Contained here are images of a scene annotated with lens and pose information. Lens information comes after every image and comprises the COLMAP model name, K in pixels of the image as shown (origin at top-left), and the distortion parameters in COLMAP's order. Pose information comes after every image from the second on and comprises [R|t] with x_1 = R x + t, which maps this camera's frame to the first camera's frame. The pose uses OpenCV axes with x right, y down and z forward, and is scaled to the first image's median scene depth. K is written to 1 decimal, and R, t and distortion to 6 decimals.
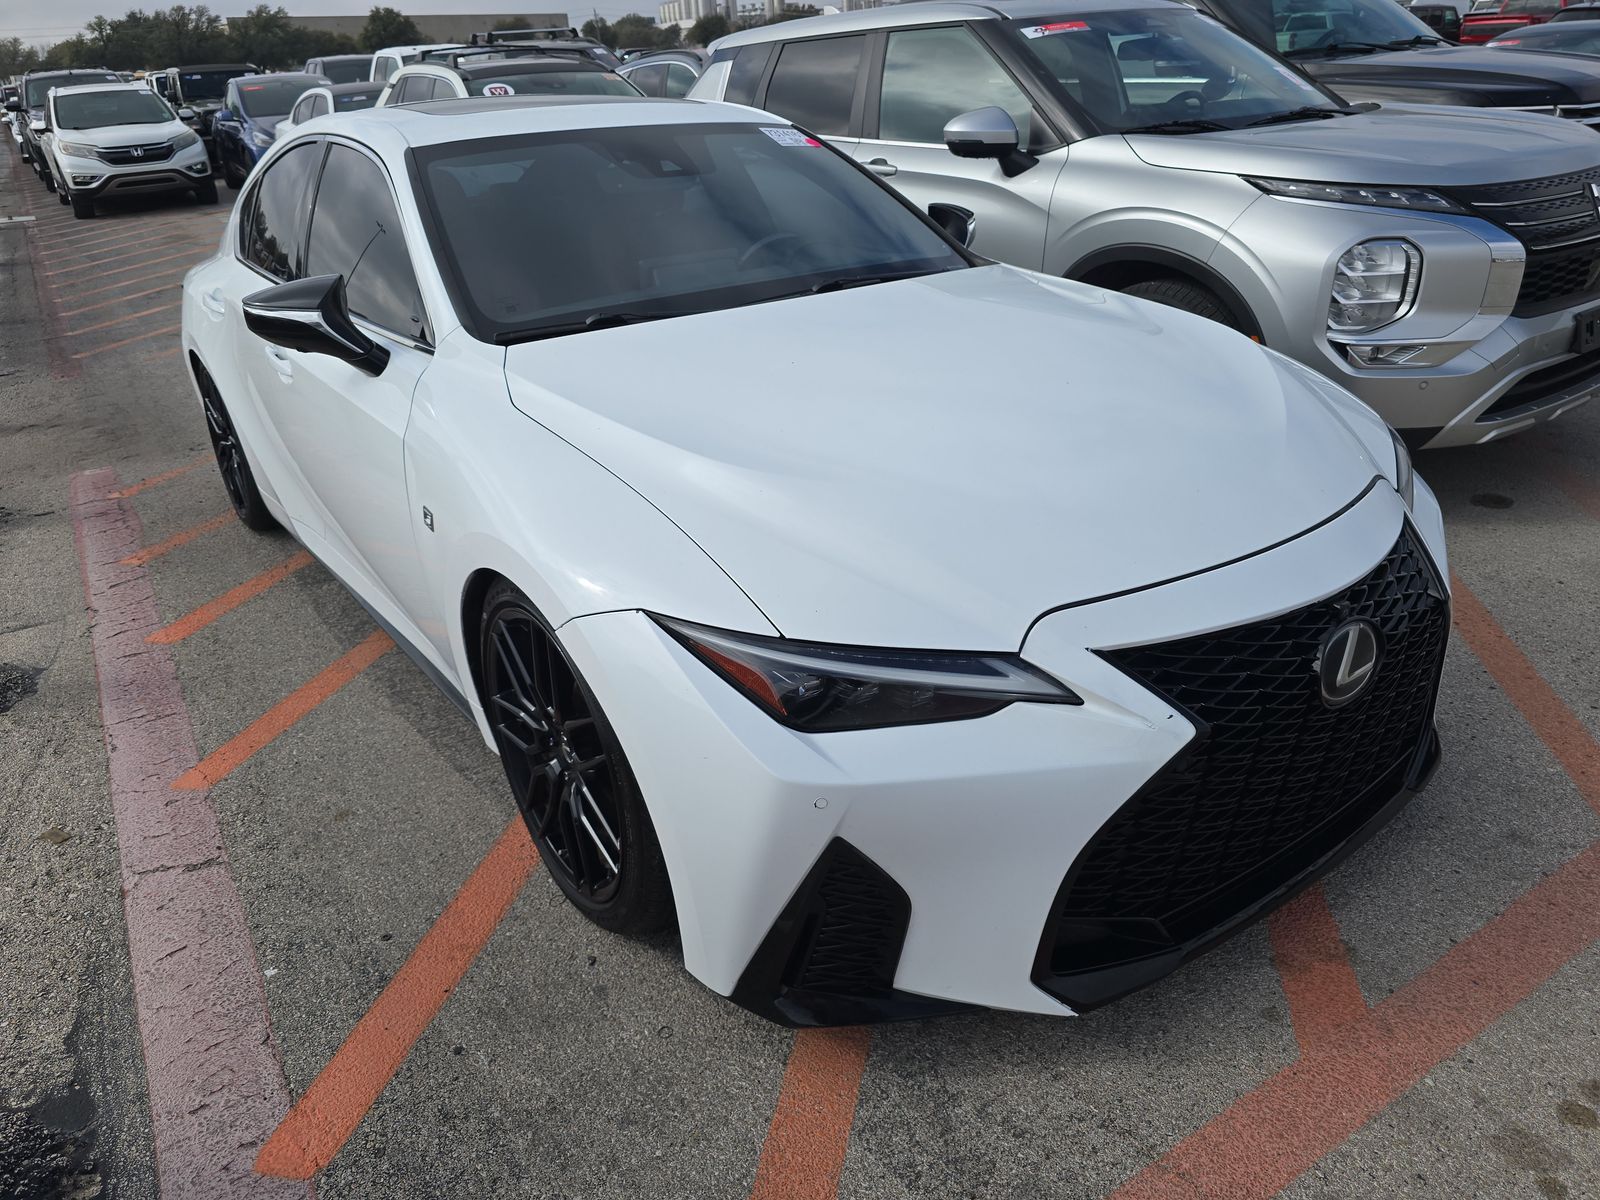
lens RADIAL K [[1076.3, 0, 801.9], [0, 1076.3, 600.1], [0, 0, 1]] dist [0.035075, -0.025761]
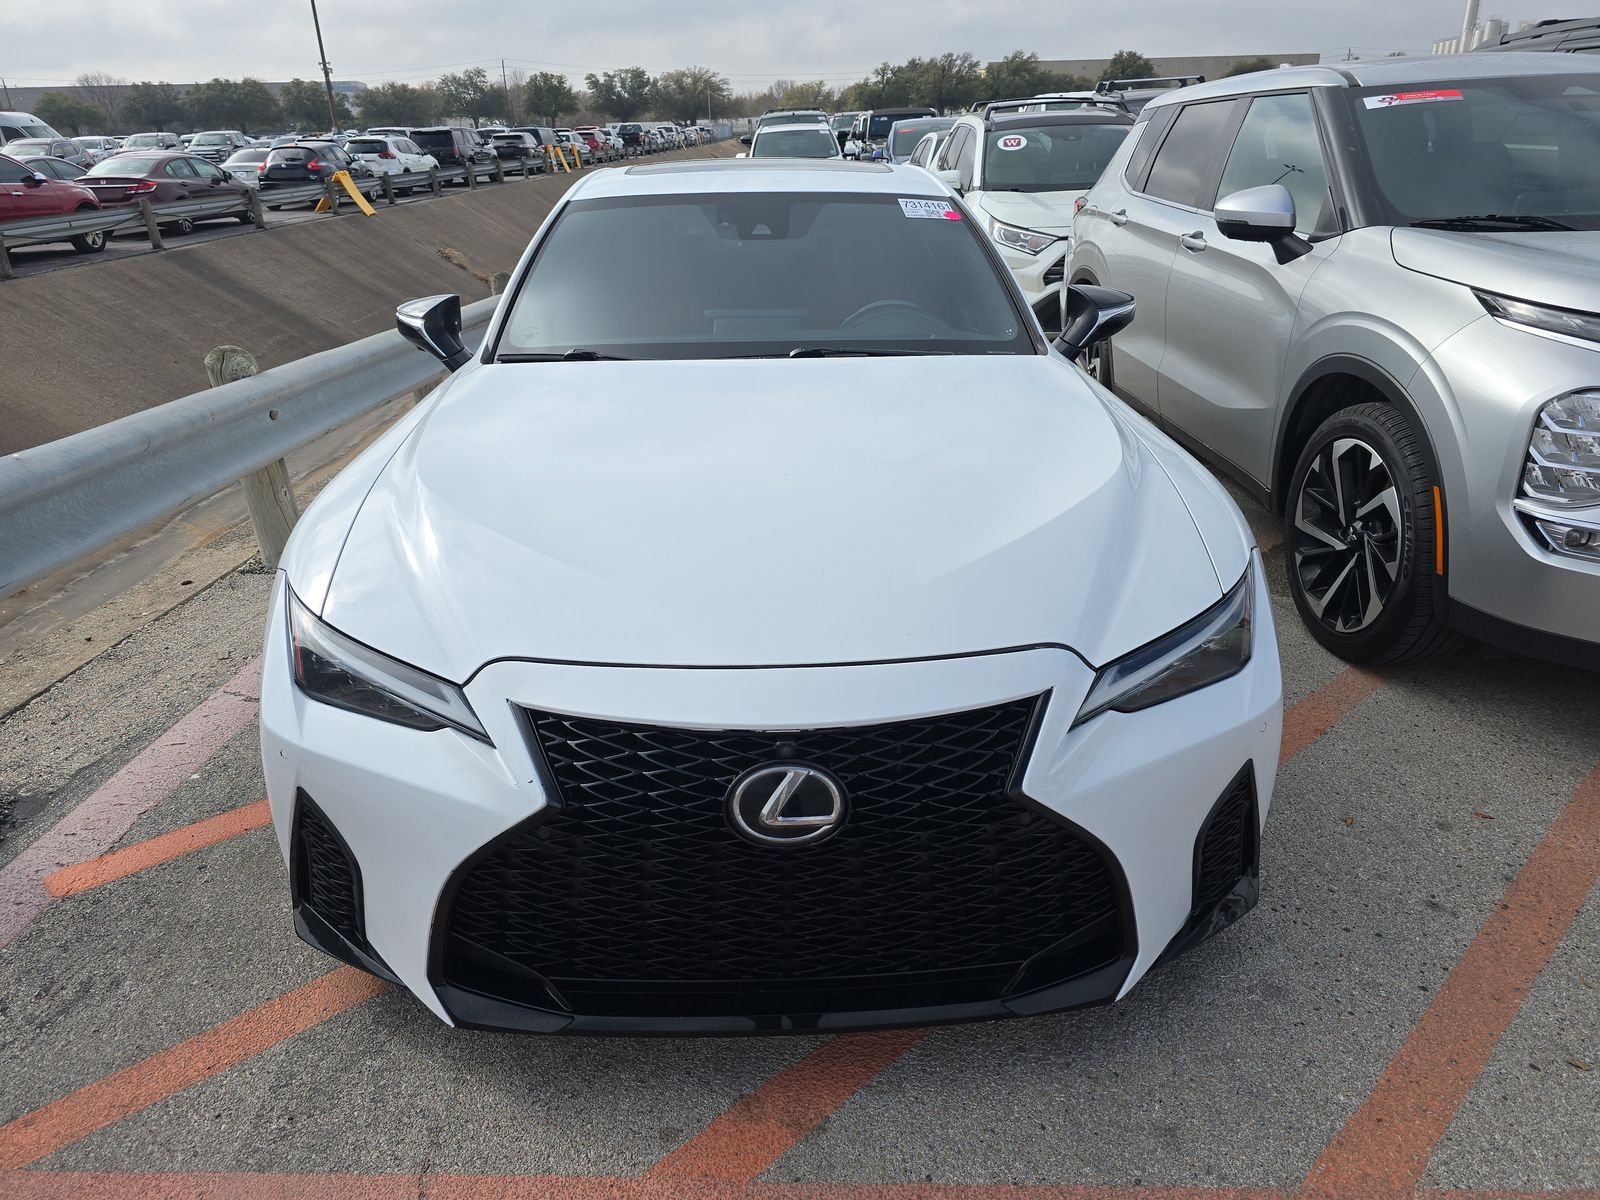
lens RADIAL K [[1076.3, 0, 800.3], [0, 1076.3, 599.8], [0, 0, 1]] dist [0.035075, -0.025761]
pose [[0.831088, 0.242359, -0.500554, 0.418596], [-0.257629, 0.965428, 0.039693, -0.069340], [0.492869, 0.095969, 0.864795, 0.080373]]
